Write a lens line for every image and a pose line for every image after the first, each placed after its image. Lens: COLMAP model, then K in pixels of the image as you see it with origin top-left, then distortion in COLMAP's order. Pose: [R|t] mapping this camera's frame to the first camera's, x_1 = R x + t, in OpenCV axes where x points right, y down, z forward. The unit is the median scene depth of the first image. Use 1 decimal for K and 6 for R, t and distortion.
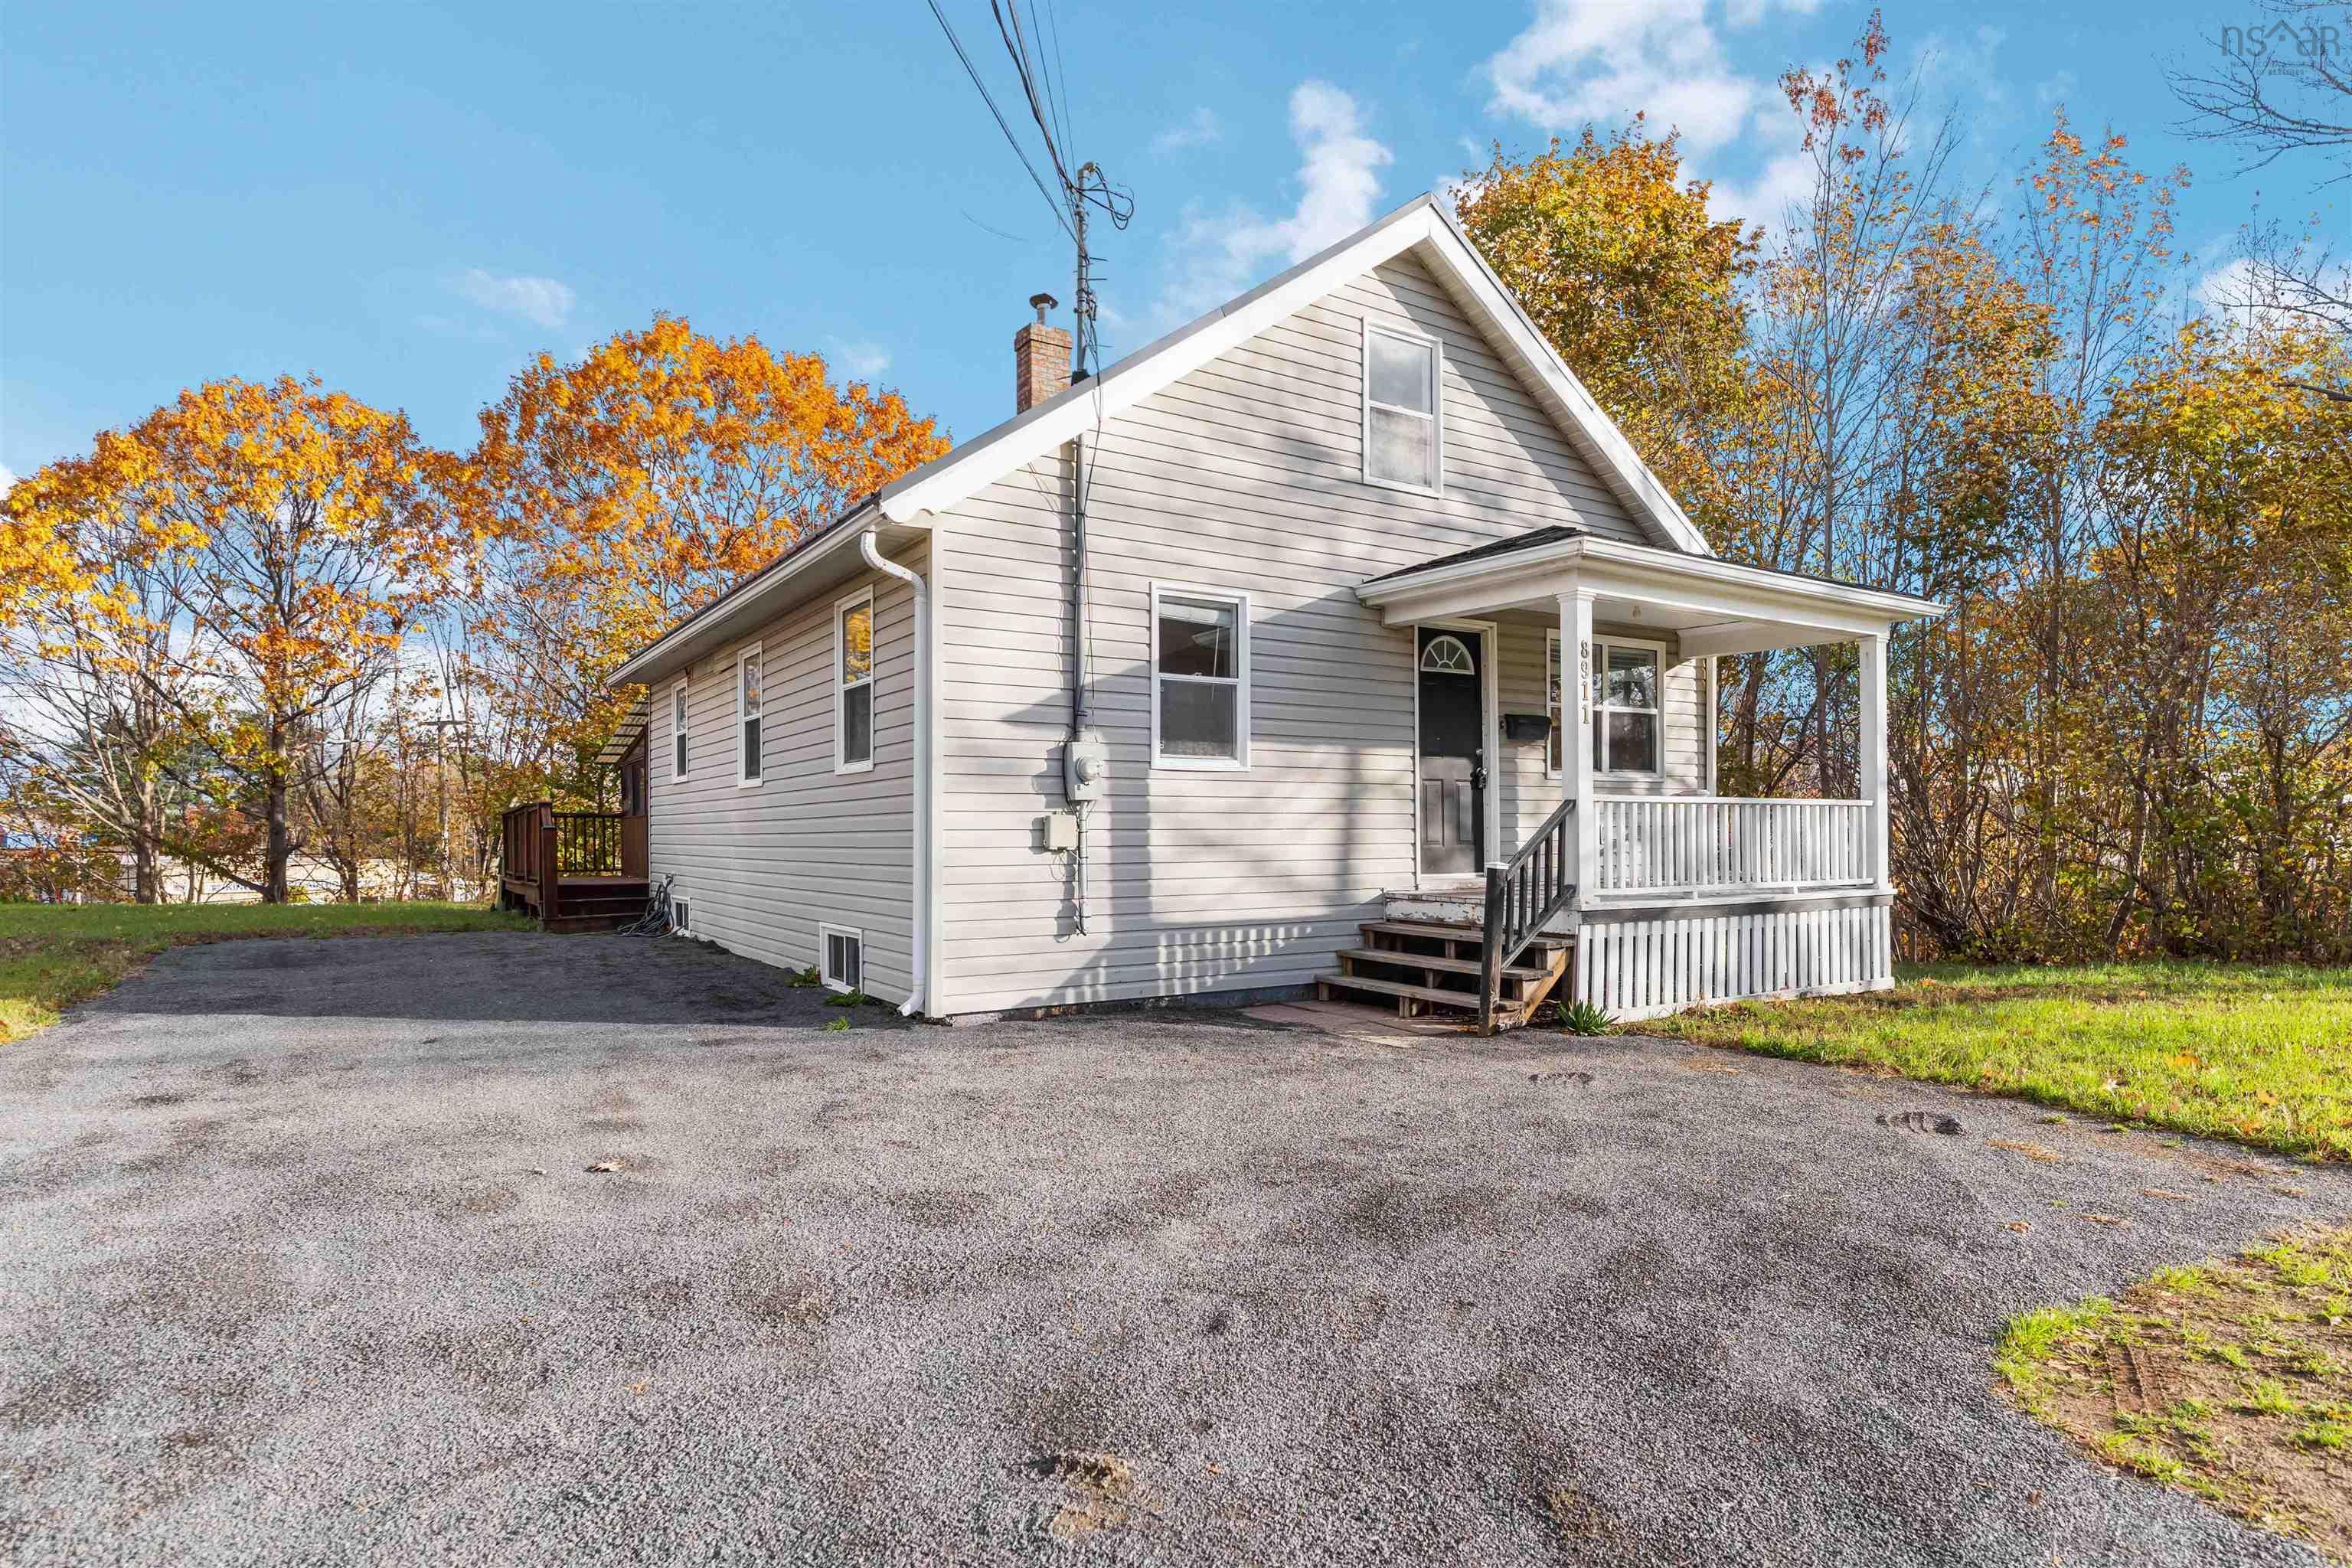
lens RADIAL K [[1264.6, 0, 1170.7], [0, 1264.6, 820.0], [0, 0, 1]] dist [-0.005586, -0.000818]
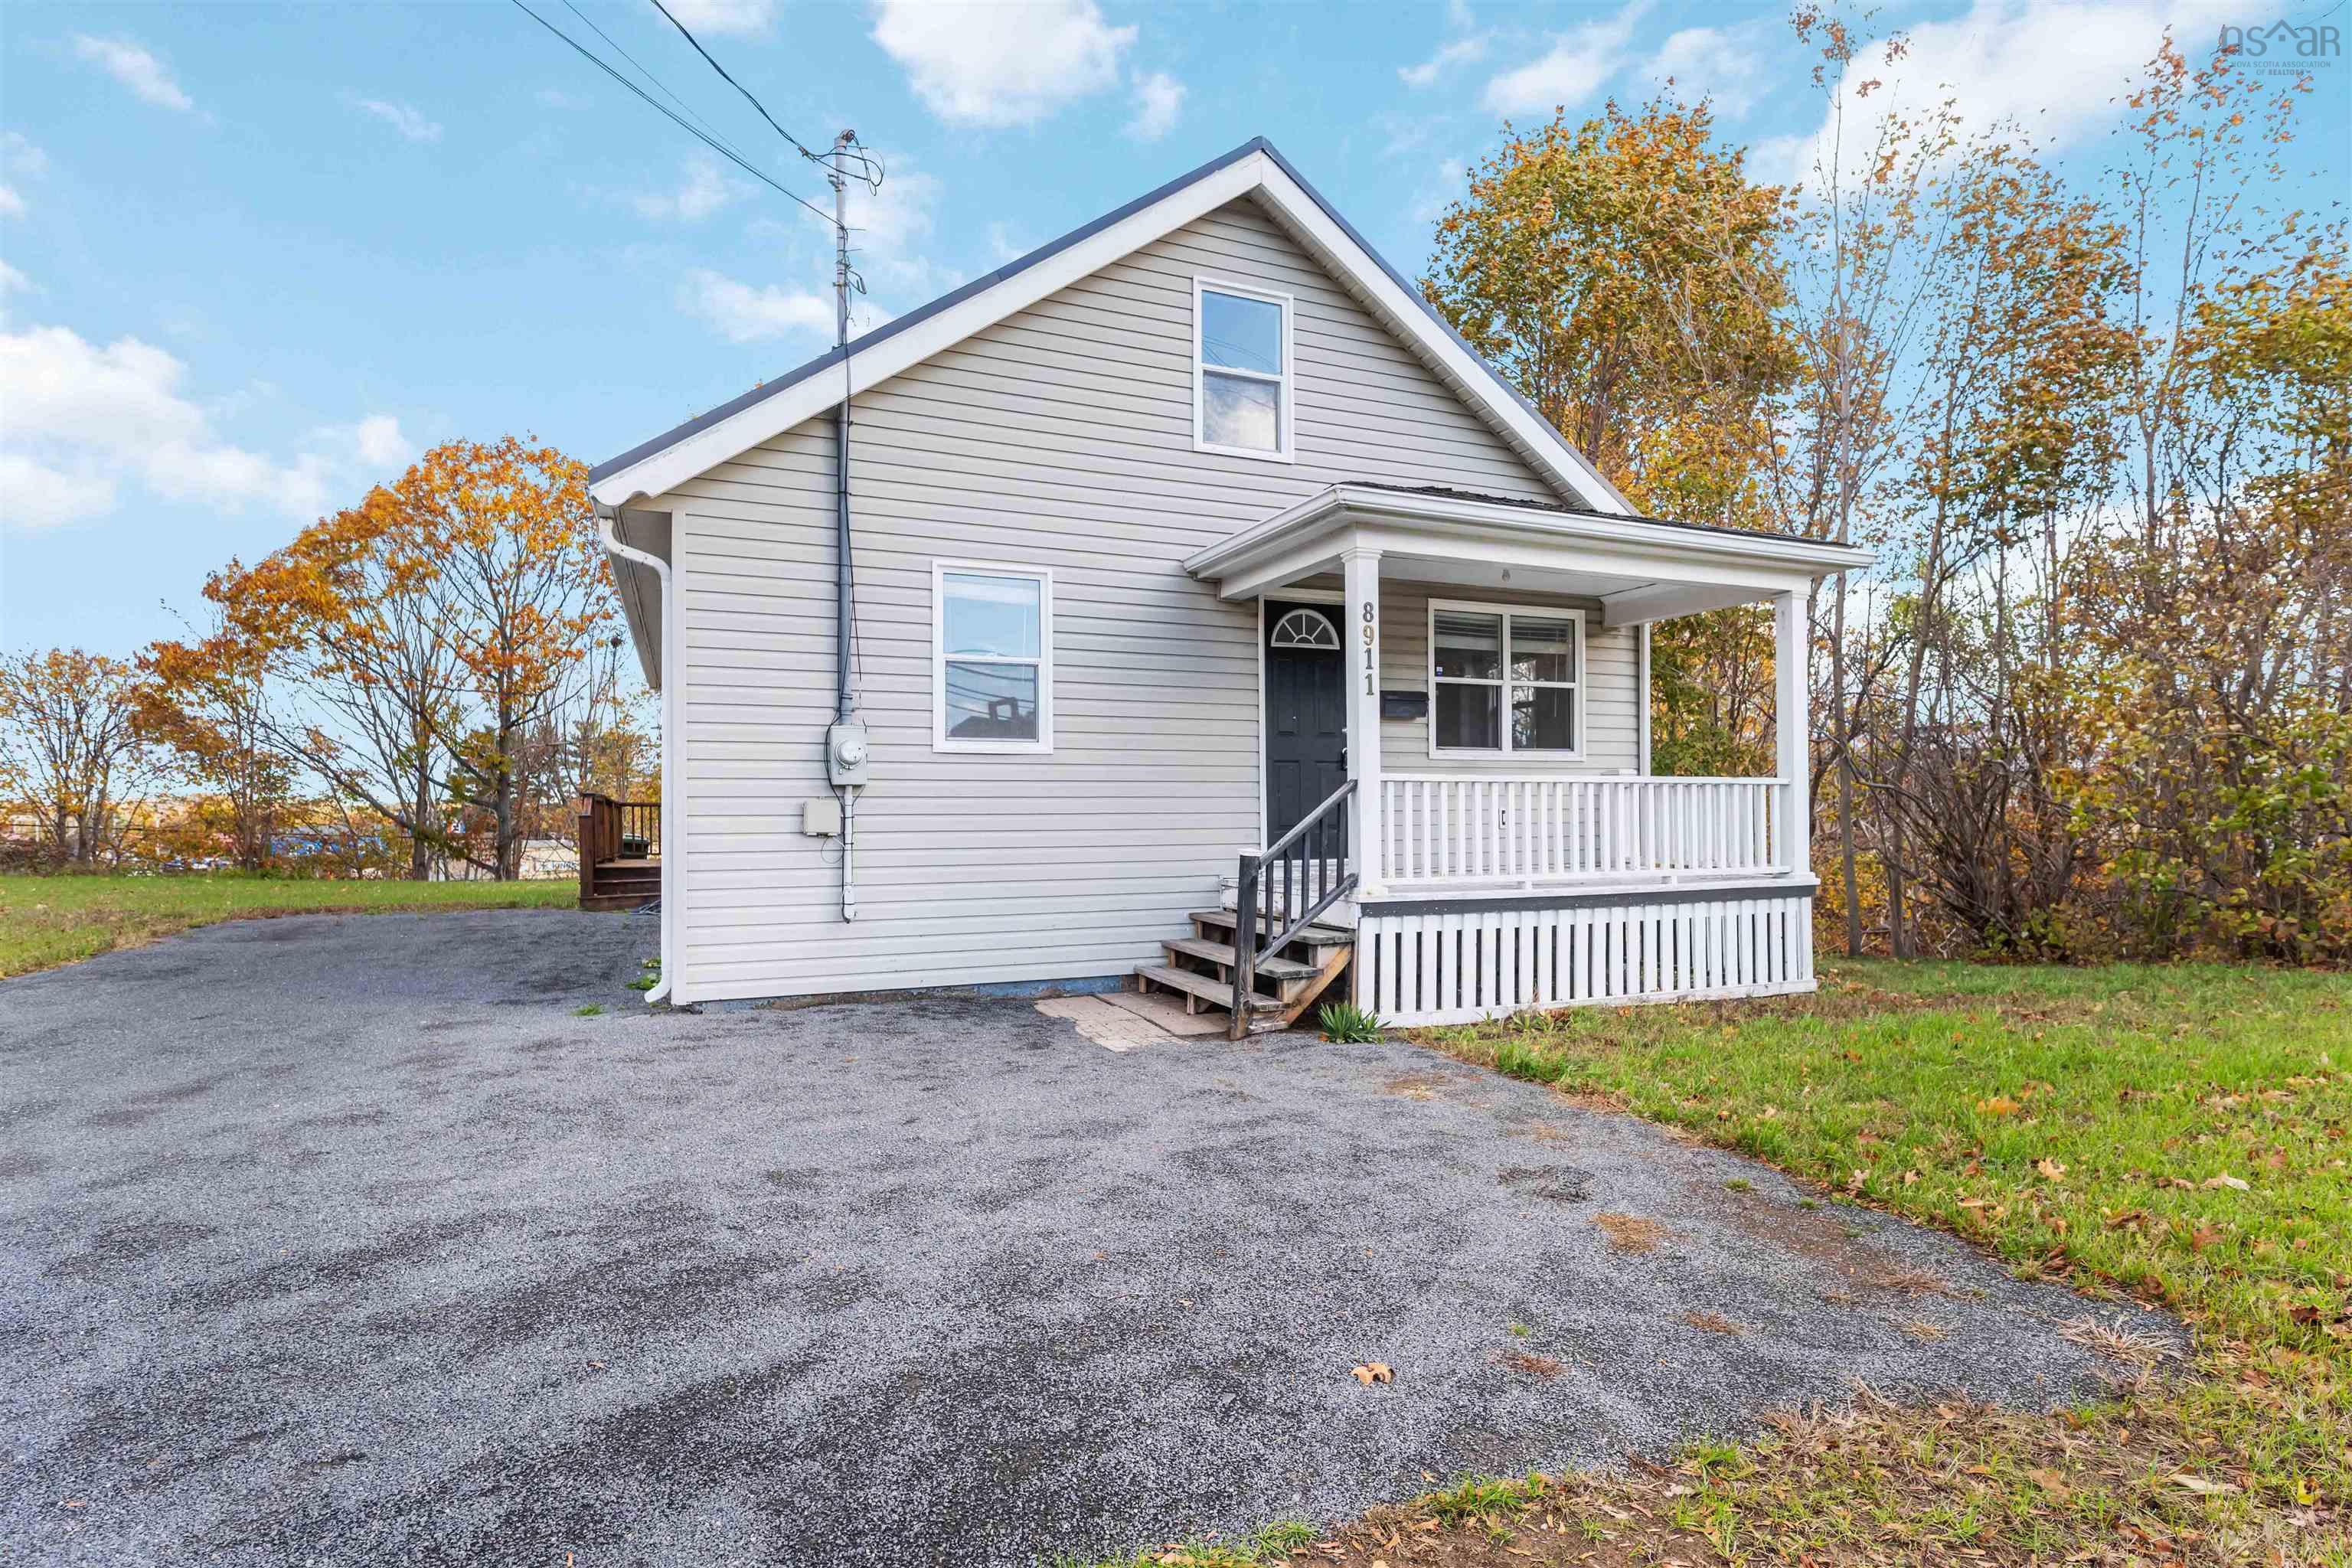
lens RADIAL K [[1148.3, 0, 1172.8], [0, 1148.3, 797.5], [0, 0, 1]] dist [-0.008633, 0.002701]
pose [[0.986099, -0.006526, -0.166029, 0.309074], [0.005078, 0.999945, -0.009144, 0.003434], [0.166080, 0.008174, 0.986078, 0.159983]]
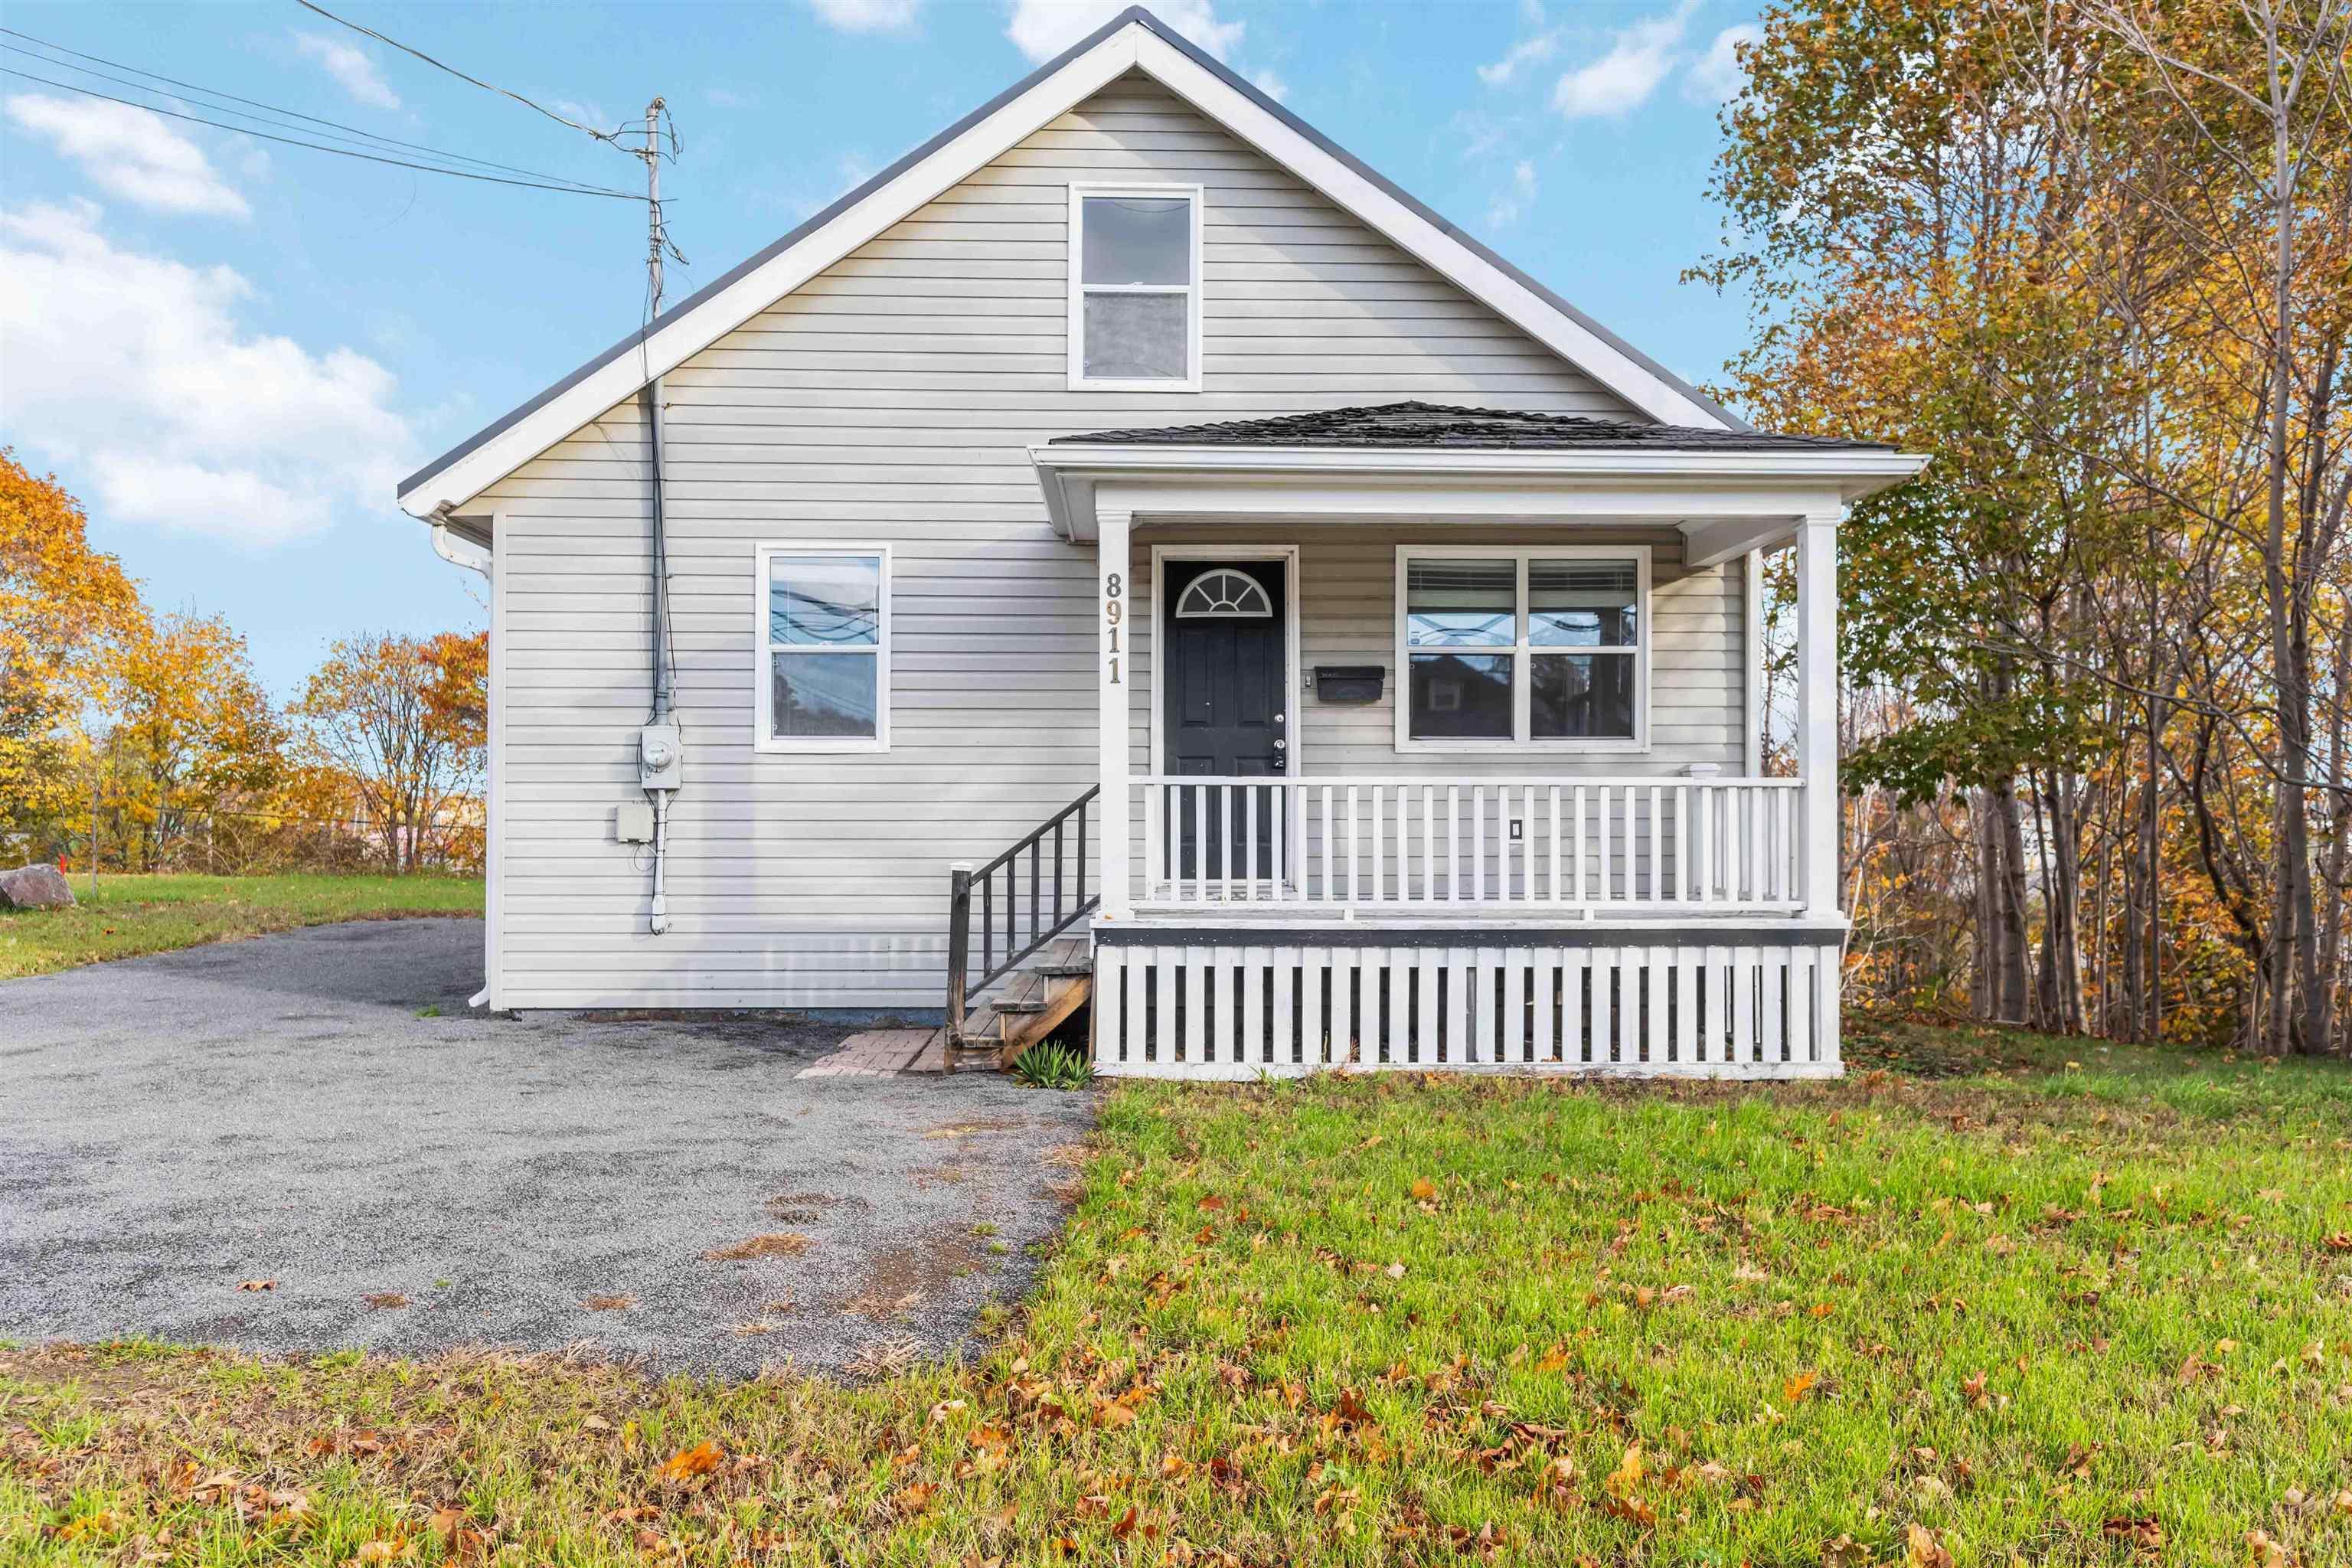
lens RADIAL K [[1611.9, 0, 1171.7], [0, 1611.9, 790.1], [0, 0, 1]] dist [-0.008875, -0.001444]
pose [[0.858384, -0.007362, -0.512956, 0.812417], [0.000514, 0.999909, -0.013491, 0.001468], [0.513008, 0.011316, 0.858309, 0.174543]]
